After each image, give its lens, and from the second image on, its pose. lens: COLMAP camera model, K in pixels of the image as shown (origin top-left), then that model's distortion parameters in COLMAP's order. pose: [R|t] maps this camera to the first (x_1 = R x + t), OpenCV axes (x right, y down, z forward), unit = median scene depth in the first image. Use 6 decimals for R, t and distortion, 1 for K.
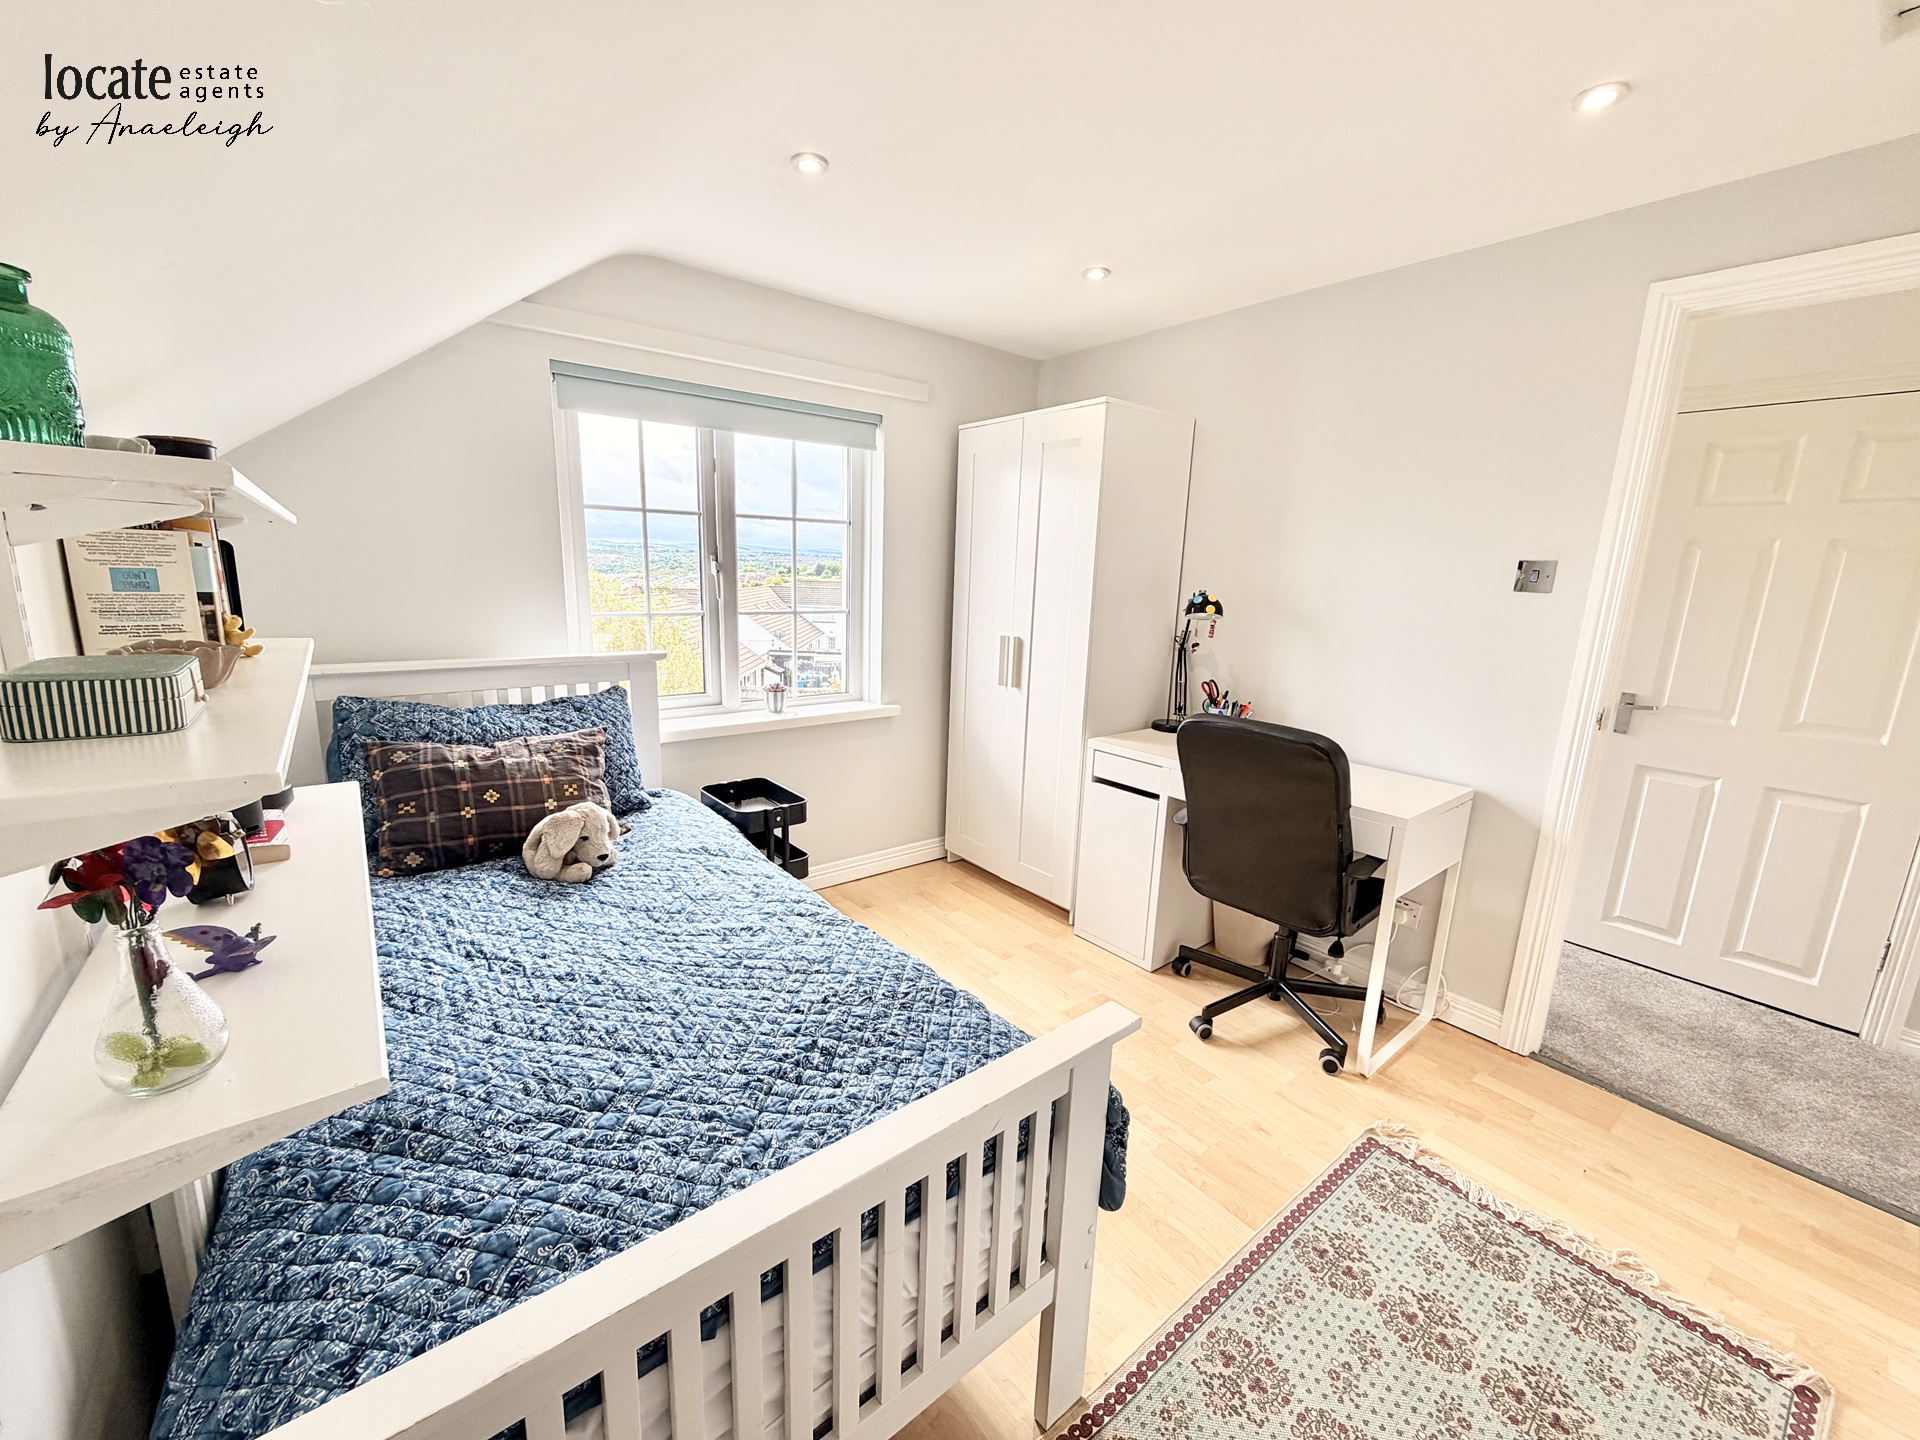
lens RADIAL K [[764.0, 0, 956.8], [0, 764.0, 712.9], [0, 0, 1]] dist [-0.001044, 0.000401]
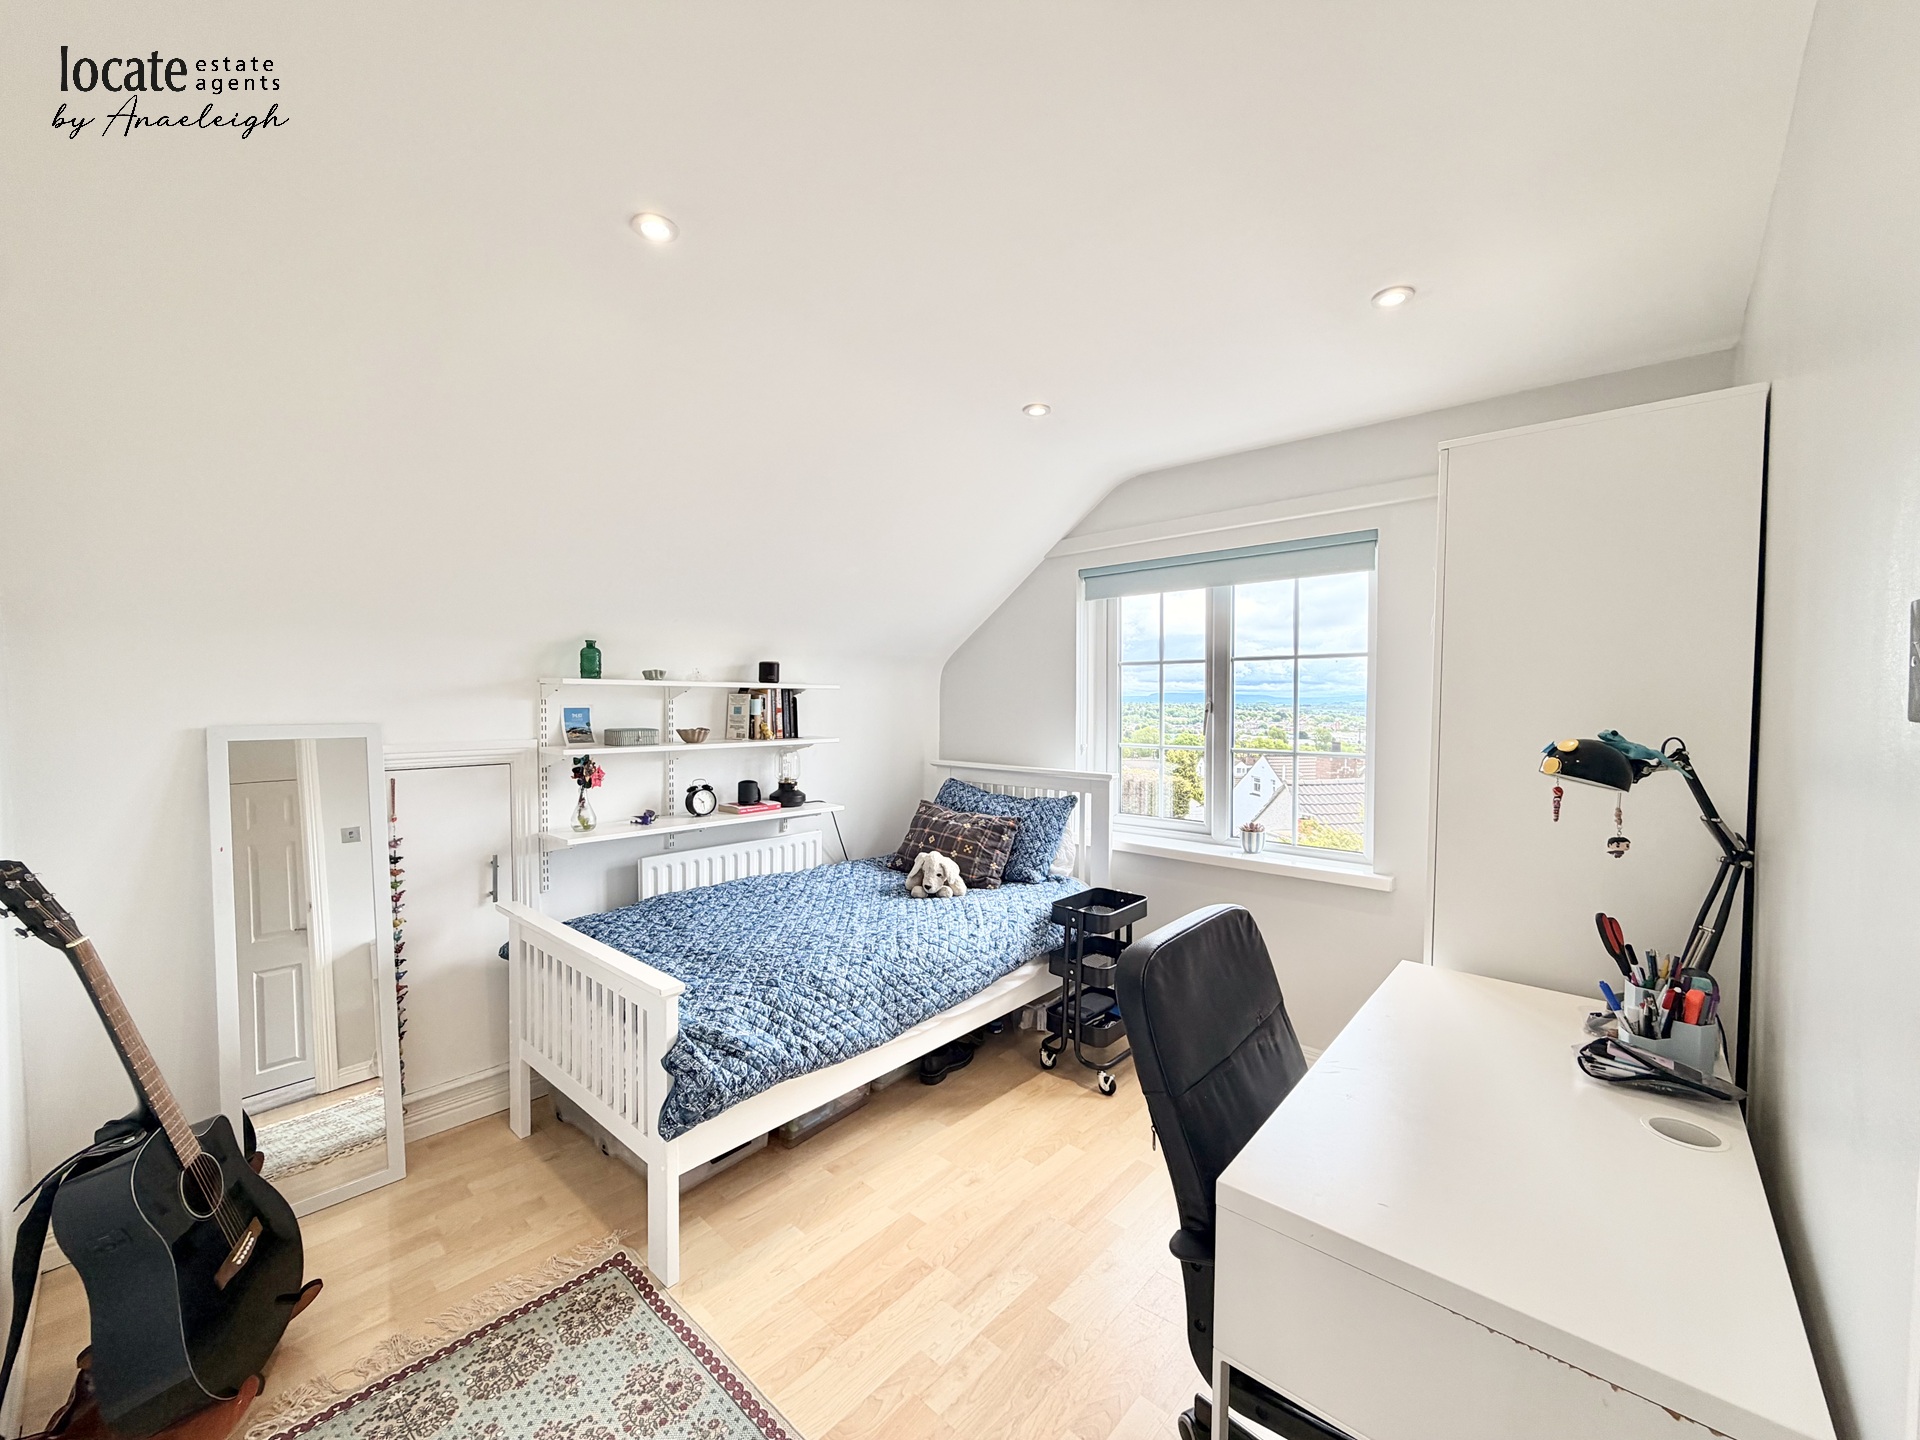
lens RADIAL K [[764.0, 0, 966.1], [0, 764.0, 719.9], [0, 0, 1]] dist [-0.001044, 0.000401]
pose [[0.163728, -0.004085, -0.986497, 0.886393], [-0.186621, 0.981807, -0.035039, -0.087040], [0.968693, 0.189838, 0.159987, 0.609600]]
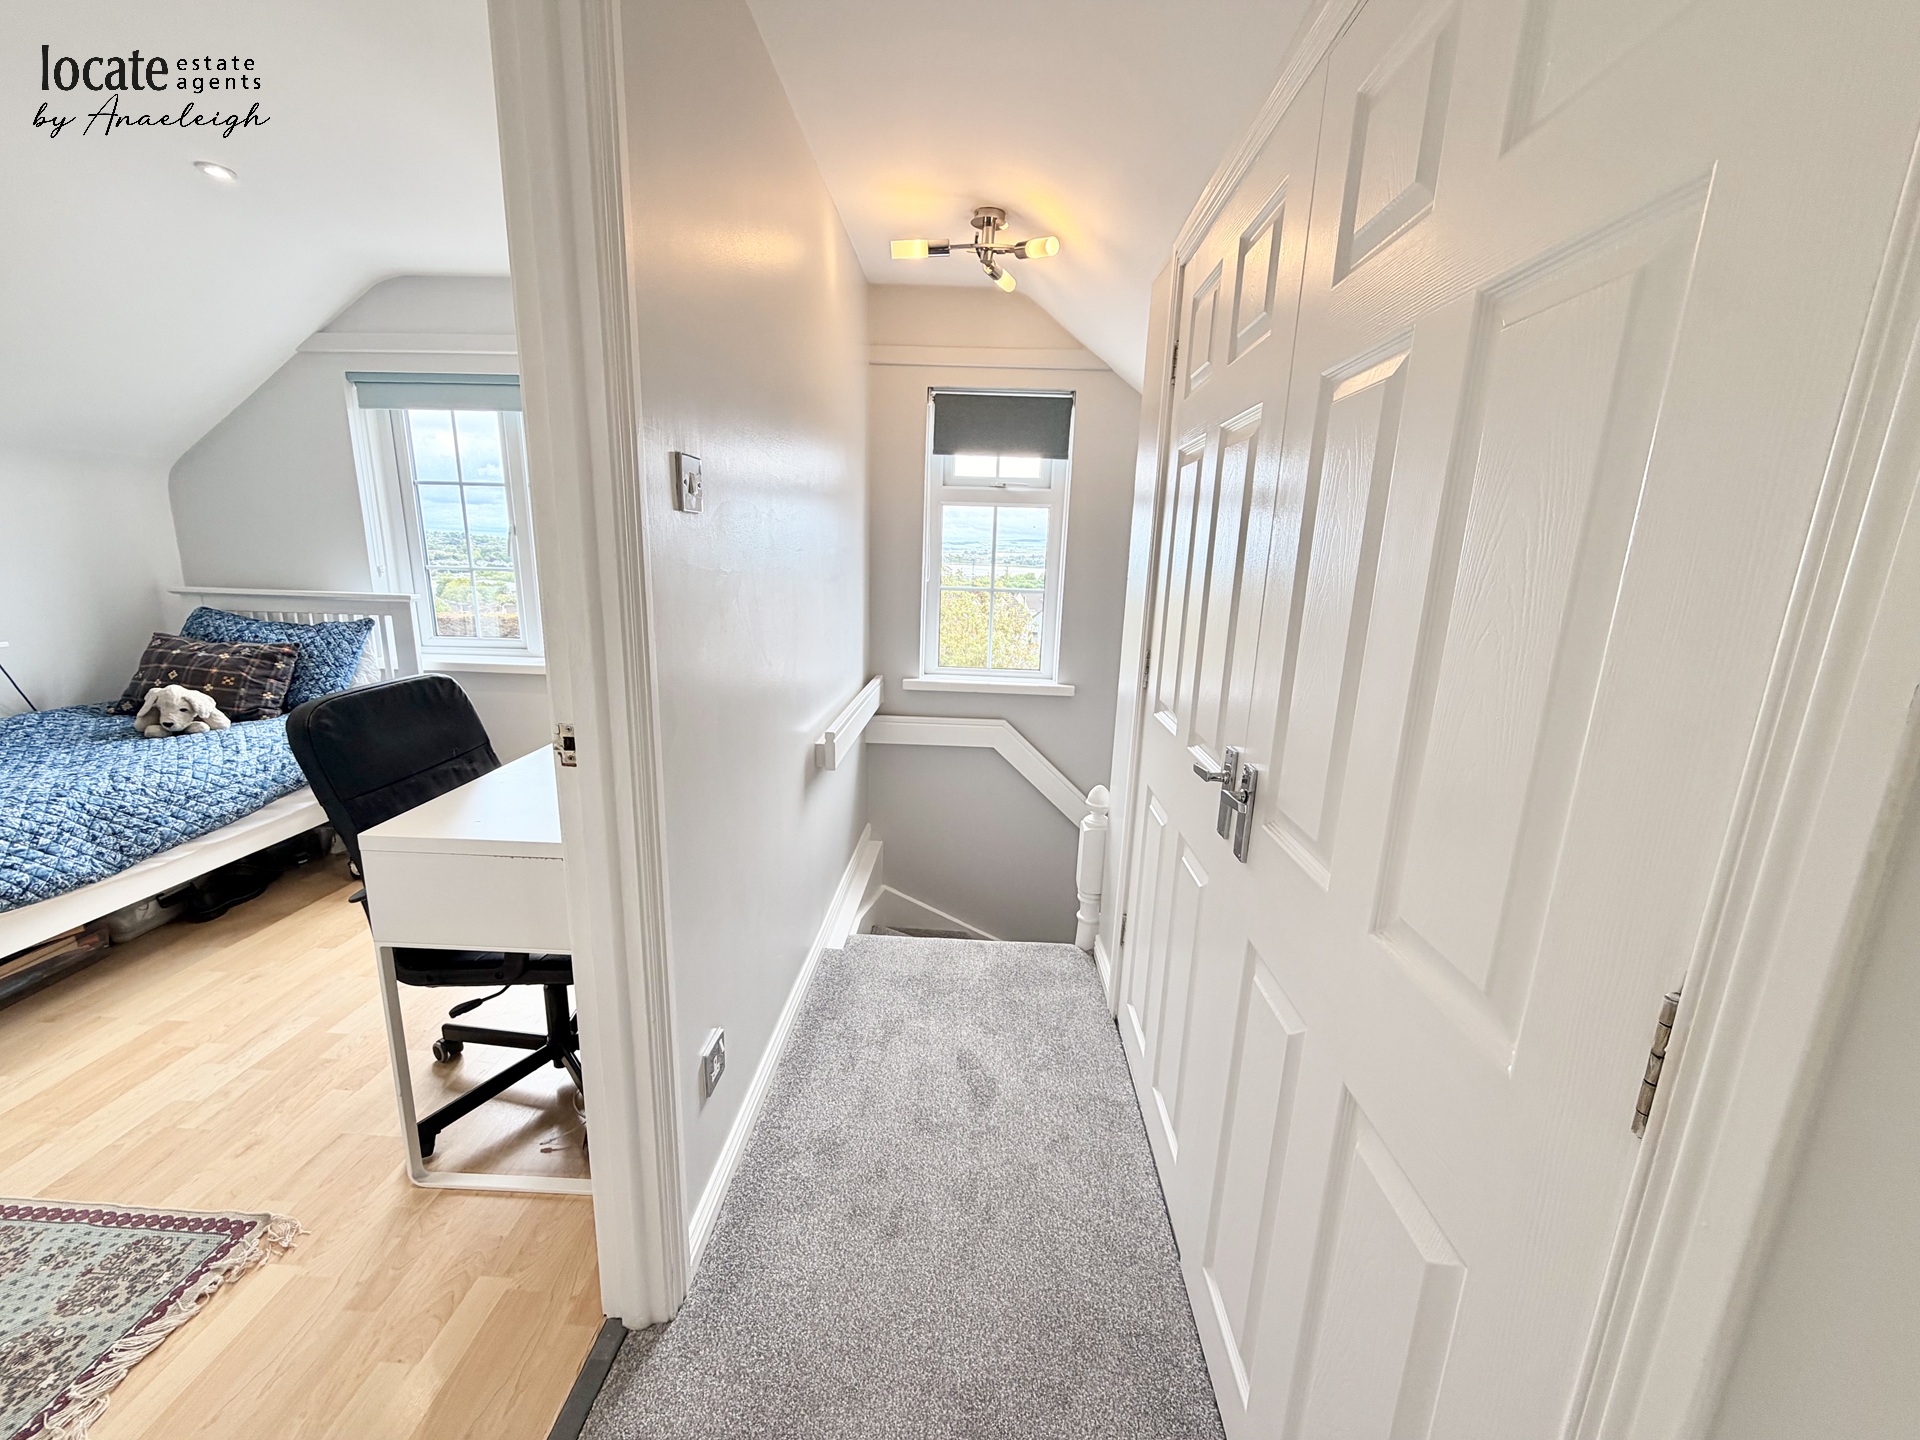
lens RADIAL K [[764.0, 0, 956.3], [0, 764.0, 719.0], [0, 0, 1]] dist [-0.001044, 0.000401]
pose [[0.754139, 0.135074, -0.642674, 1.236856], [-0.131821, 0.989837, 0.053356, -0.069569], [0.643349, 0.044480, 0.764279, 0.690790]]
